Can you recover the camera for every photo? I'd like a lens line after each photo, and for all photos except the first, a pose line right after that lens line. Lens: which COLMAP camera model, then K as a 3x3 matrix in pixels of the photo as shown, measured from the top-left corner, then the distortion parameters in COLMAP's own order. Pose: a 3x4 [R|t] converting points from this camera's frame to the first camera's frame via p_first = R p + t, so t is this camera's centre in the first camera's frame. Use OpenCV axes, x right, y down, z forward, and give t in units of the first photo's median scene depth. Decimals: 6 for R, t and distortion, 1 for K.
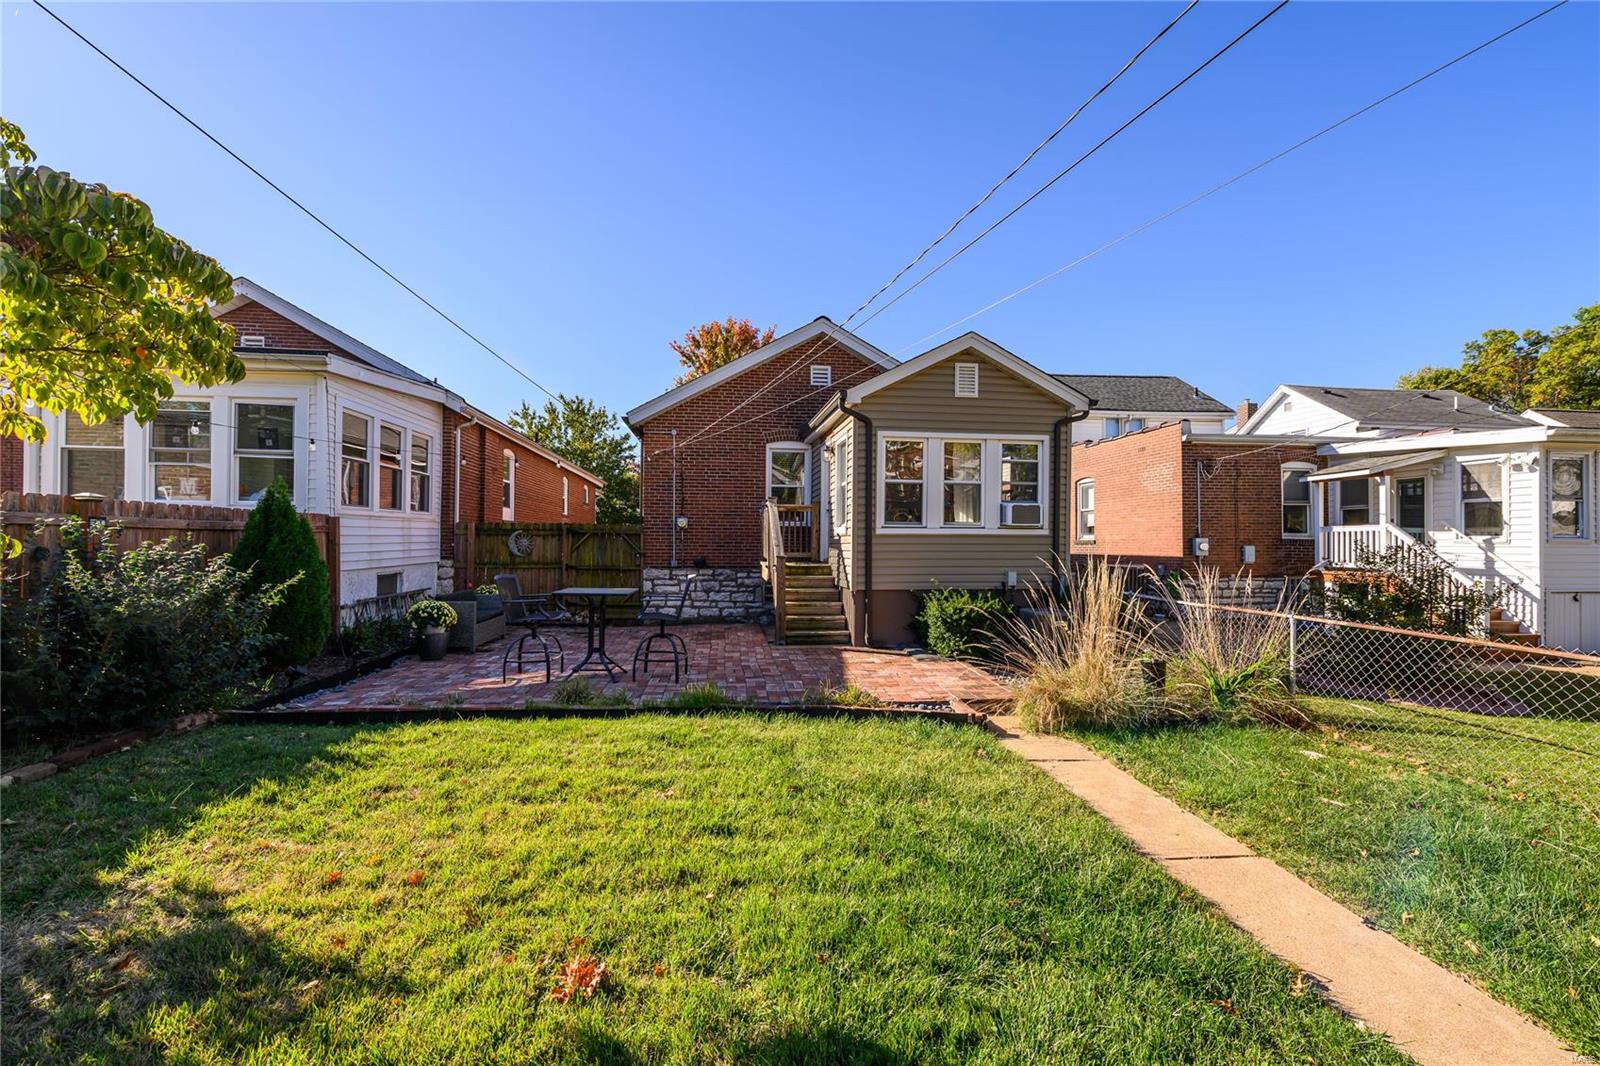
lens RADIAL K [[649.4, 0, 773.0], [0, 649.4, 534.3], [0, 0, 1]] dist [-0.002041, -0.002575]
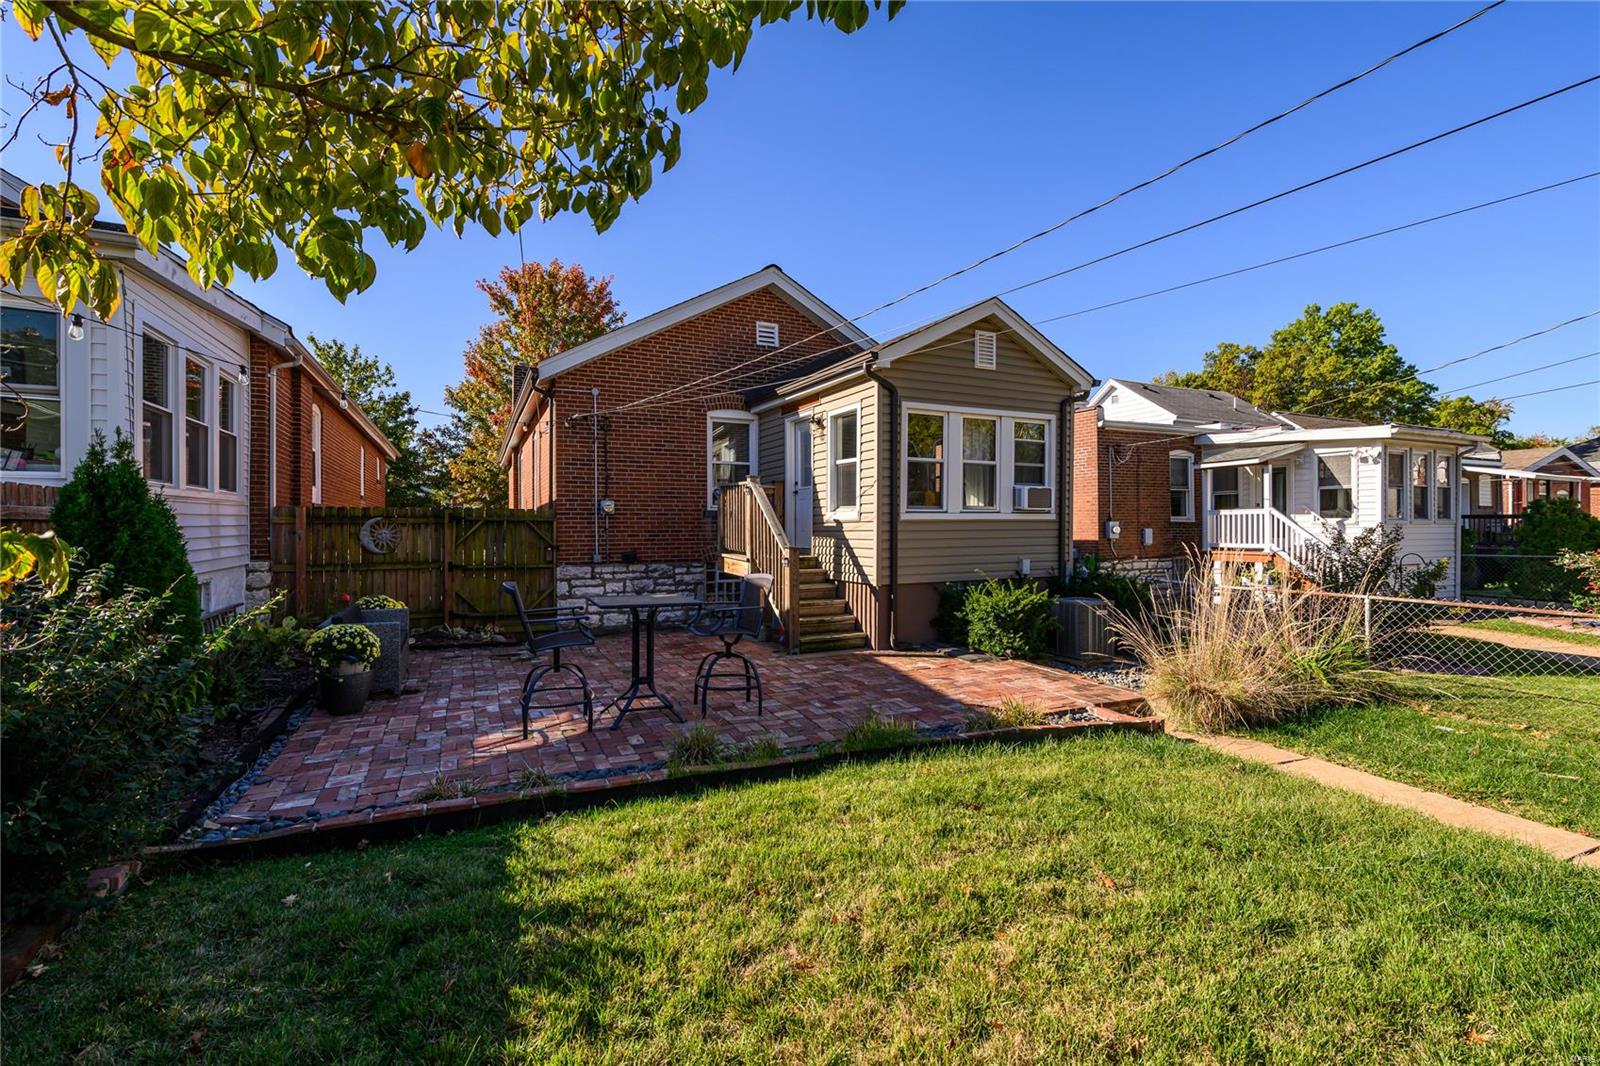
lens RADIAL K [[714.9, 0, 801.1], [0, 714.9, 525.5], [0, 0, 1]] dist [-0.001857, -0.000032]
pose [[0.944754, -0.008373, 0.327673, -0.249989], [0.005458, 0.999937, 0.009813, -0.002579], [-0.327735, -0.007482, 0.944740, 0.122400]]
